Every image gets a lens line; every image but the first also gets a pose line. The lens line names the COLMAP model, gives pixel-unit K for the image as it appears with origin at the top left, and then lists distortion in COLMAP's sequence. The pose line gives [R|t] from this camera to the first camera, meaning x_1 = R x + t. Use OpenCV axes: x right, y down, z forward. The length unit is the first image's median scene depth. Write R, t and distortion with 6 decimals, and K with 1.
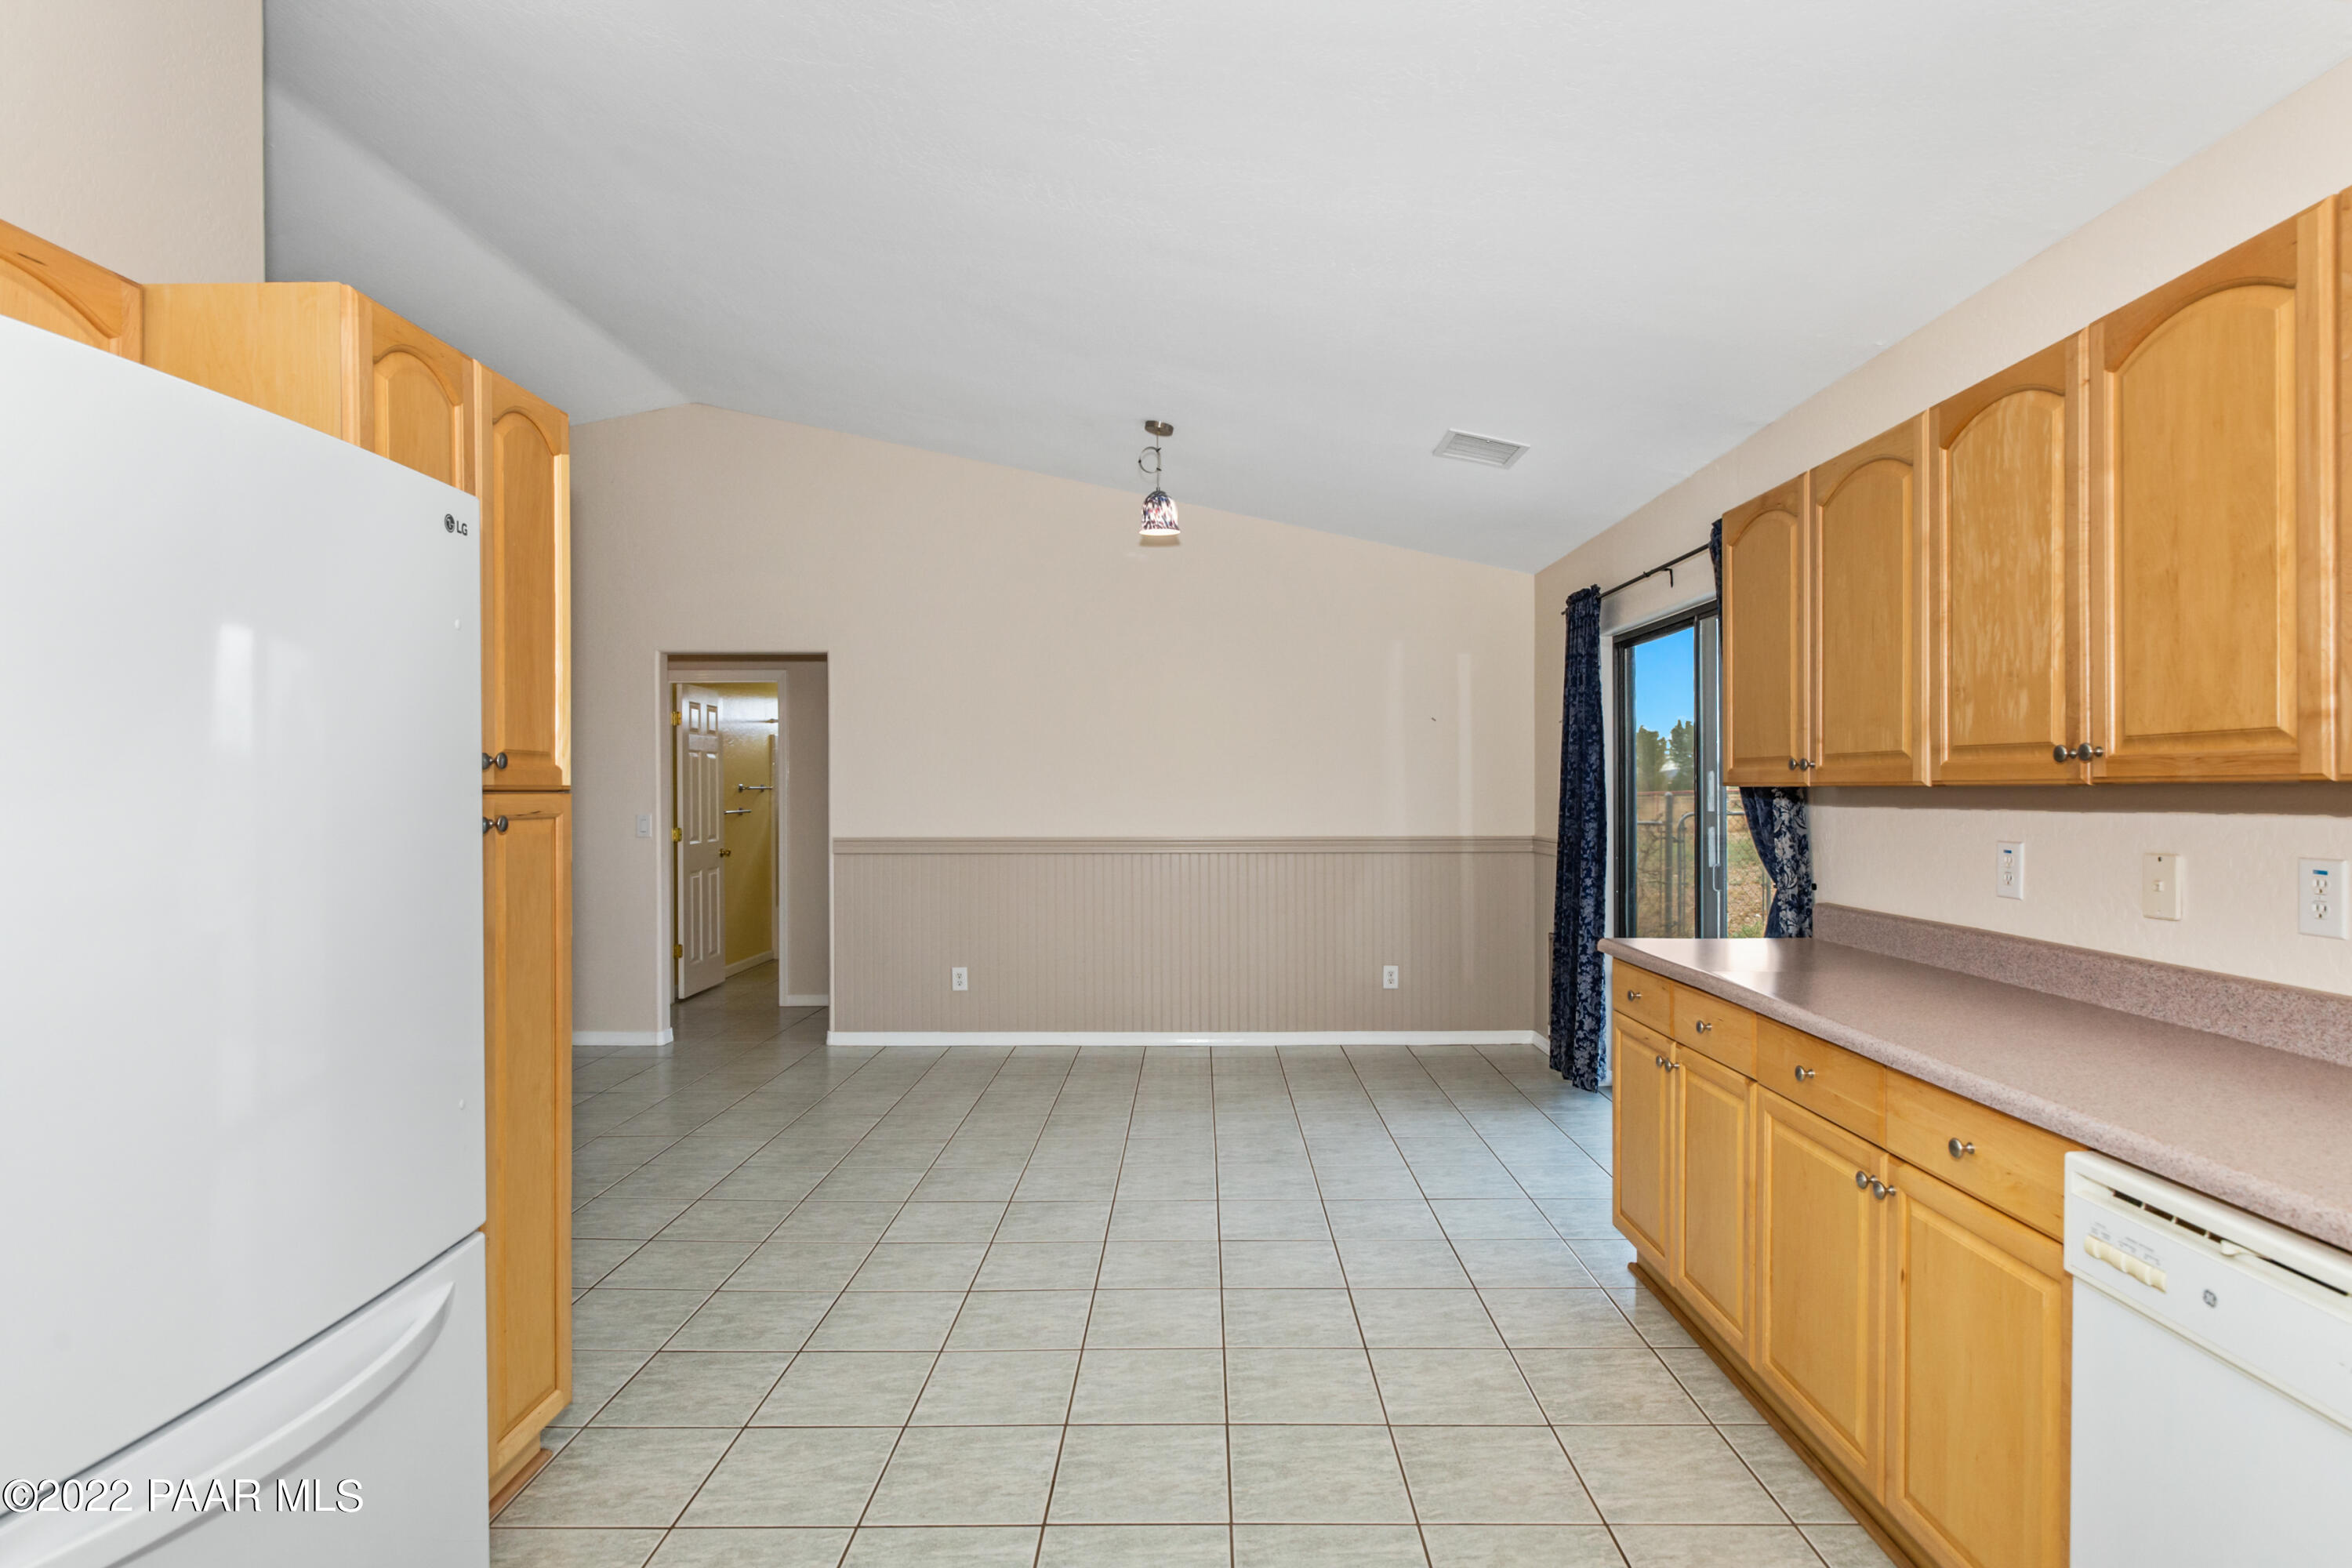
lens RADIAL K [[1169.5, 0, 1179.0], [0, 1169.5, 796.4], [0, 0, 1]] dist [0.000209, 0.000052]
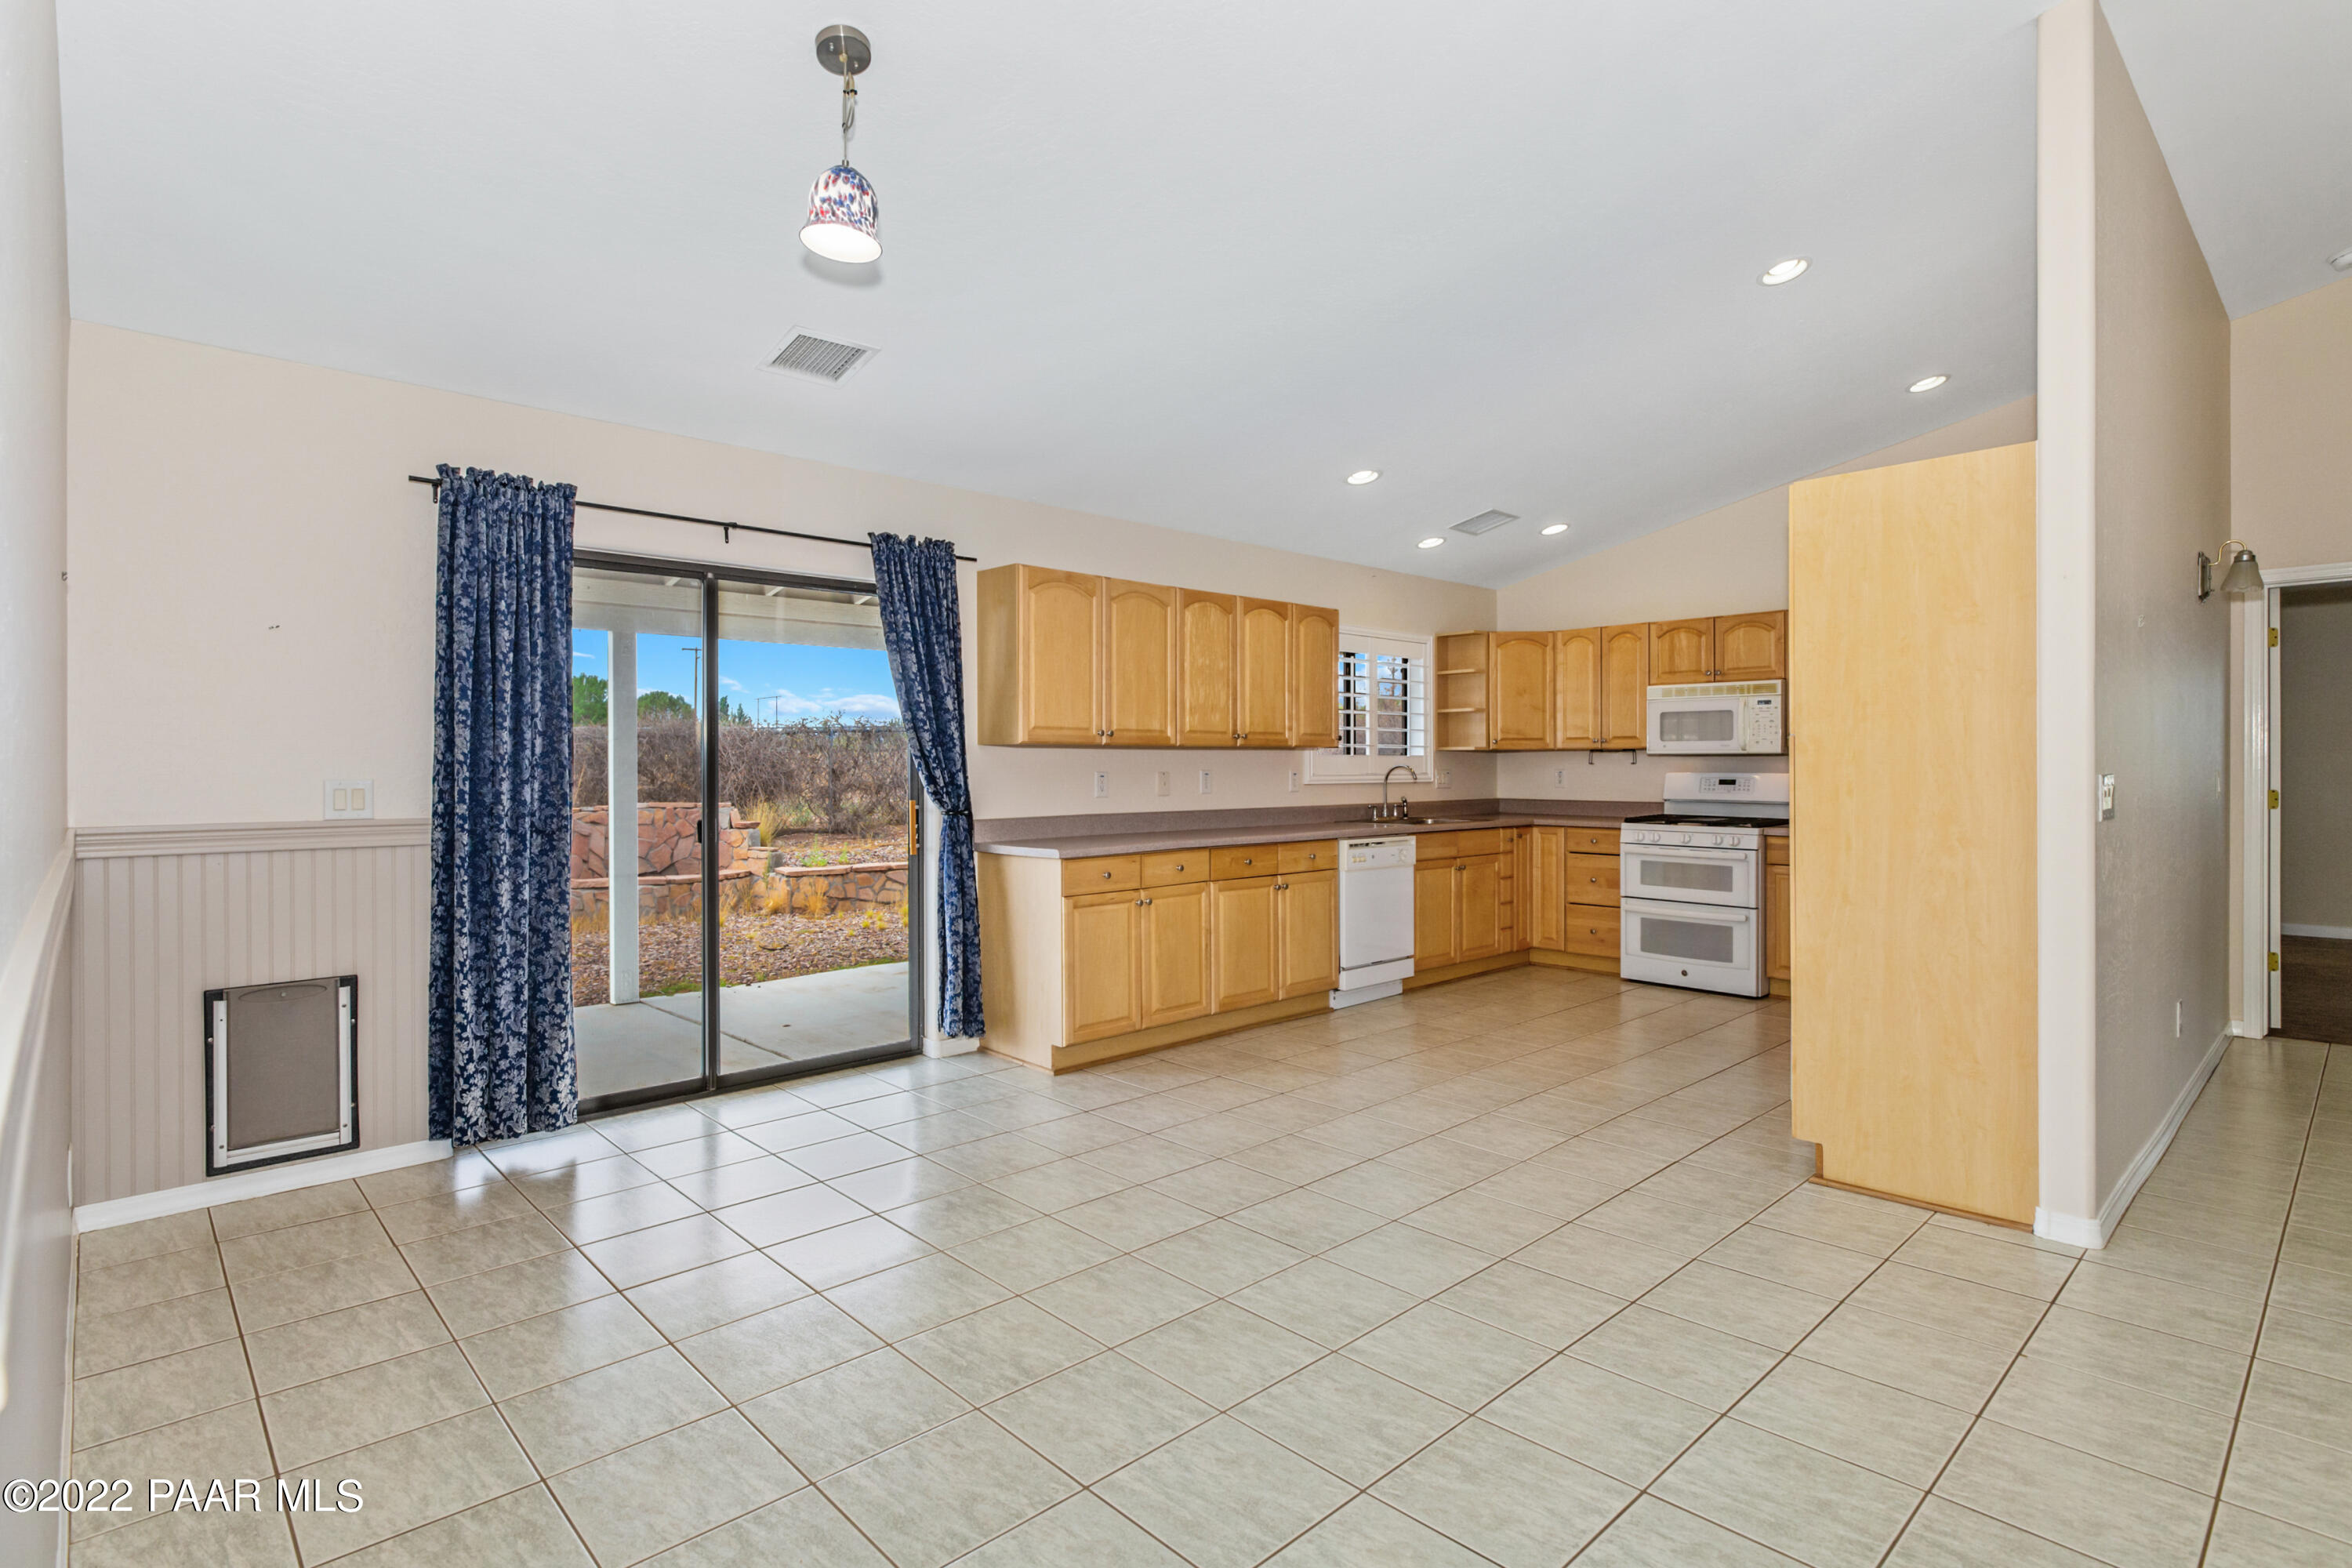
lens RADIAL K [[1169.5, 0, 1174.2], [0, 1169.5, 781.6], [0, 0, 1]] dist [0.000209, 0.000052]
pose [[-0.701802, 0.006559, 0.712342, -0.926541], [0.008717, 0.999962, -0.000619, 0.059951], [-0.712319, 0.005775, -0.701832, 2.385369]]
